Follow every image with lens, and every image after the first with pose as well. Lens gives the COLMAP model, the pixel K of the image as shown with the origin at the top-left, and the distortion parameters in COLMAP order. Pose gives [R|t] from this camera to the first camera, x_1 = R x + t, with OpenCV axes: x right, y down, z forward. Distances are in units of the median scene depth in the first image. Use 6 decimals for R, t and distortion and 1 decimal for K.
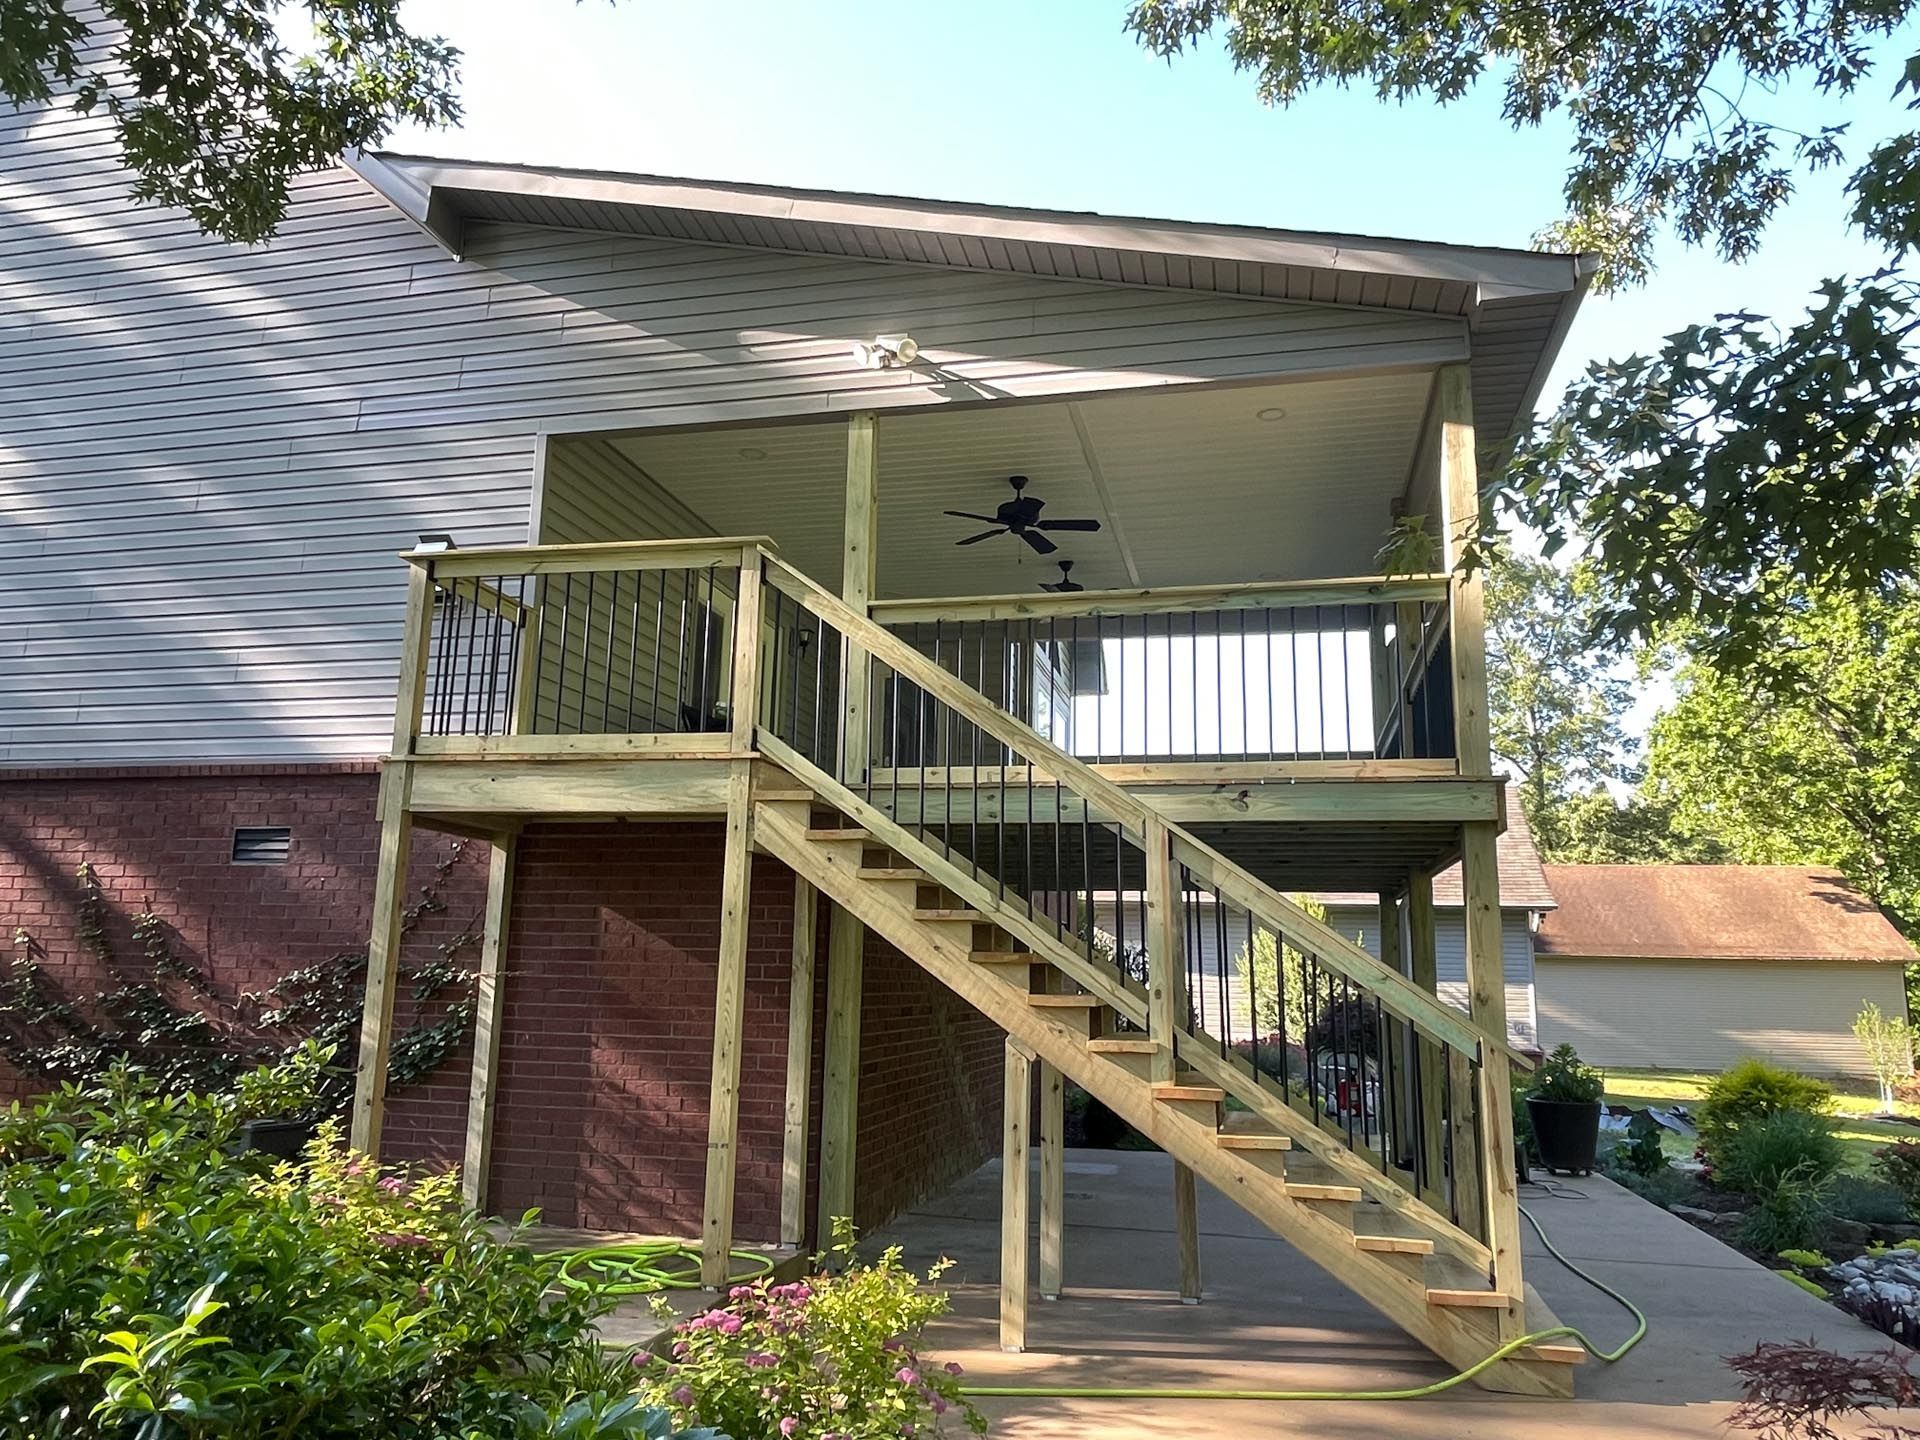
lens RADIAL K [[1324.0, 0, 961.0], [0, 1324.0, 717.1], [0, 0, 1]] dist [0.002583, 0.000415]
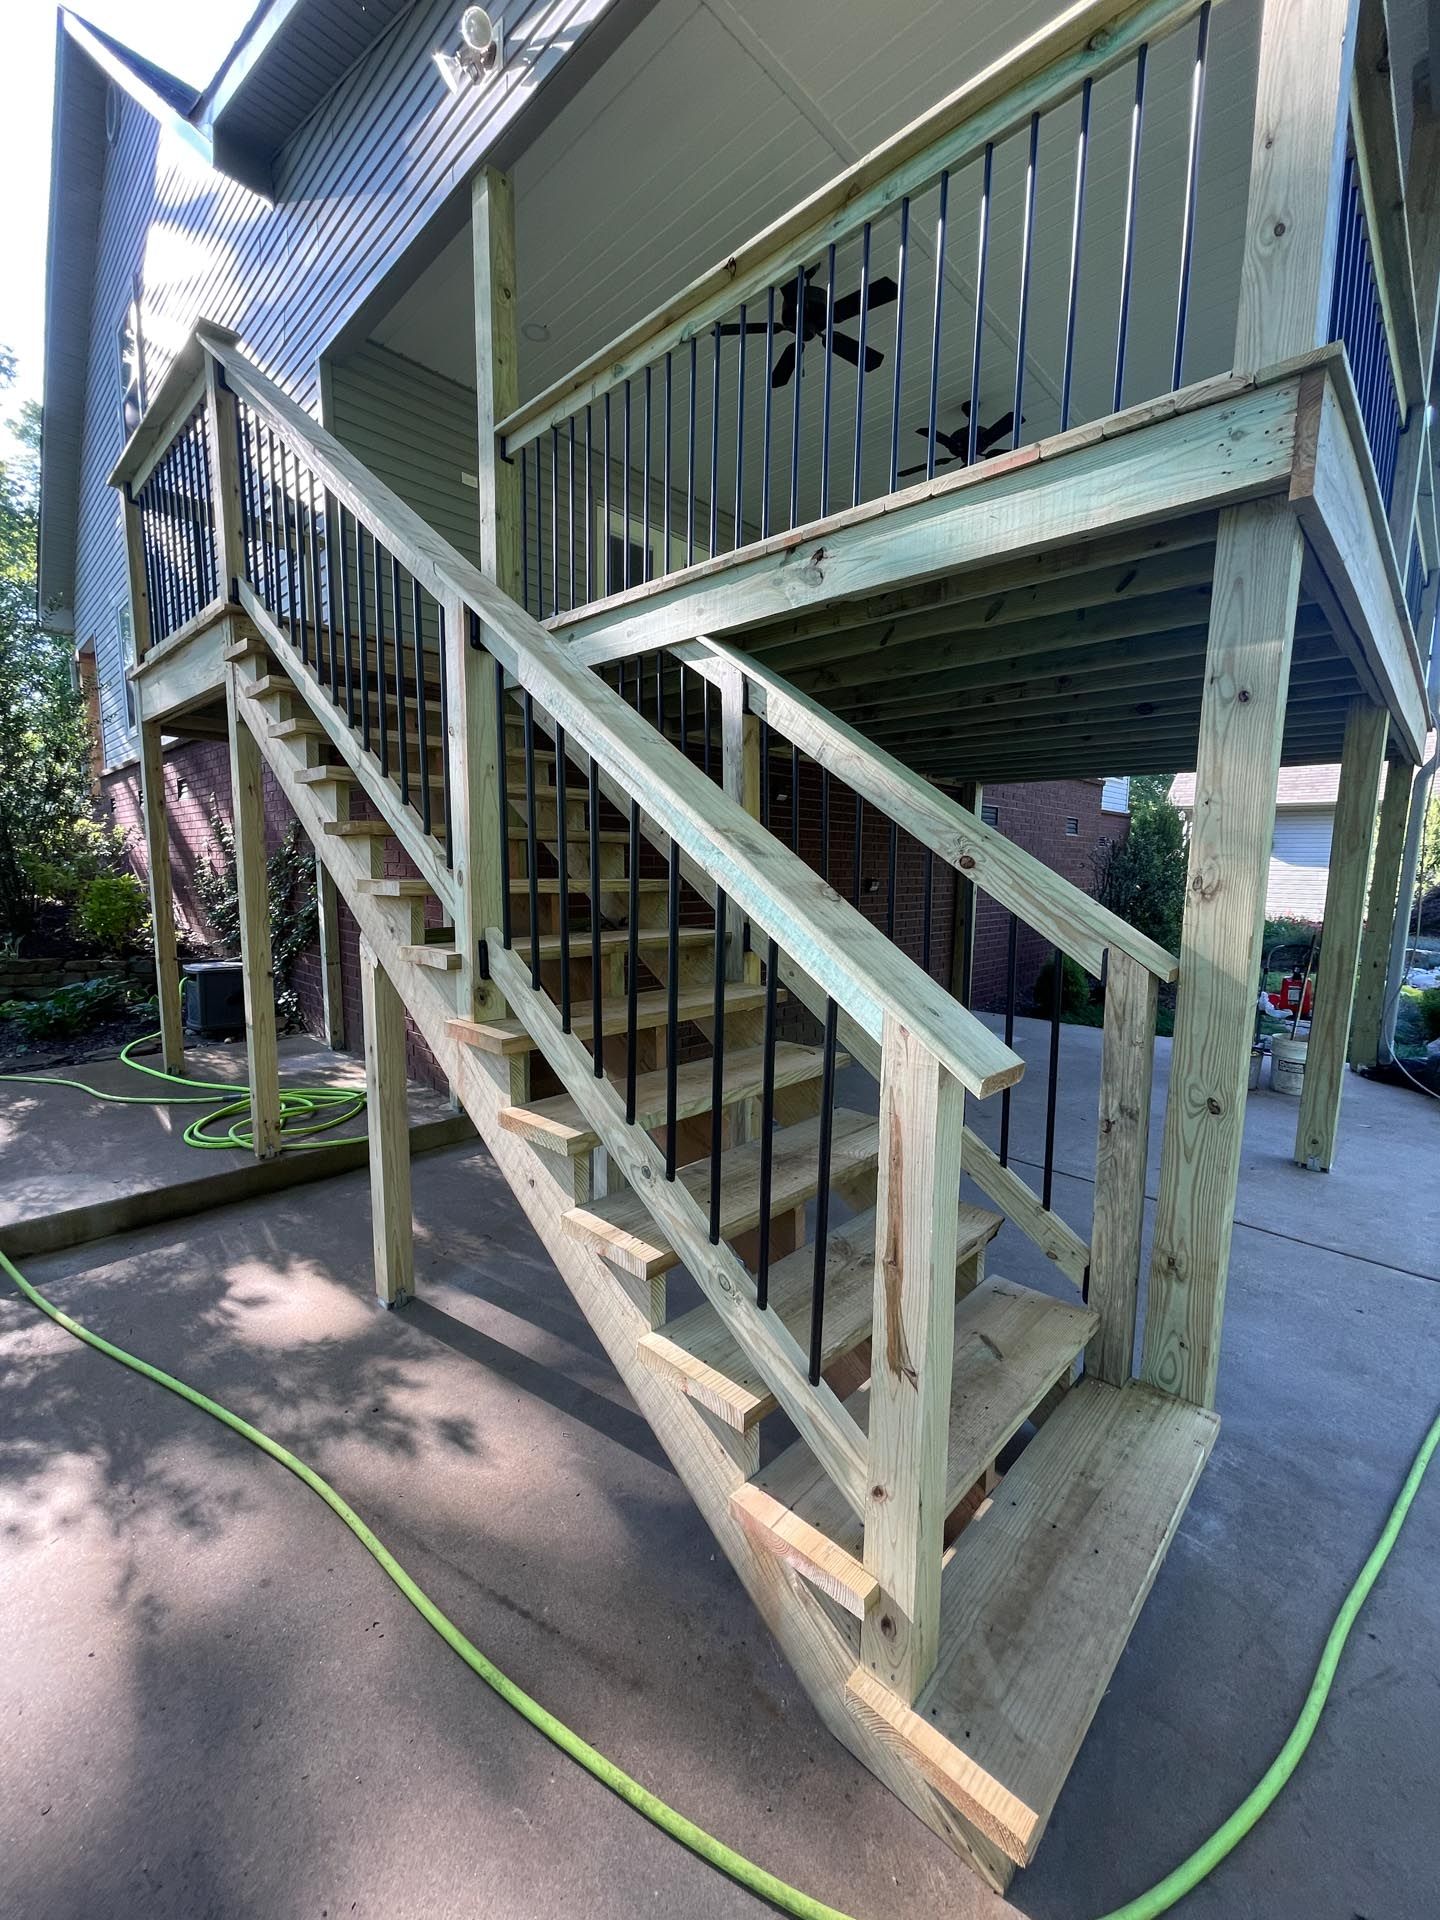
lens RADIAL K [[768.3, 0, 723.3], [0, 768.3, 962.5], [0, 0, 1]] dist [-0.000521, 0.000003]
pose [[0.861672, 0.057099, -0.504243, 0.365480], [0.102079, 0.953836, 0.282447, 0.132613], [0.497093, -0.294849, 0.816065, 0.632603]]
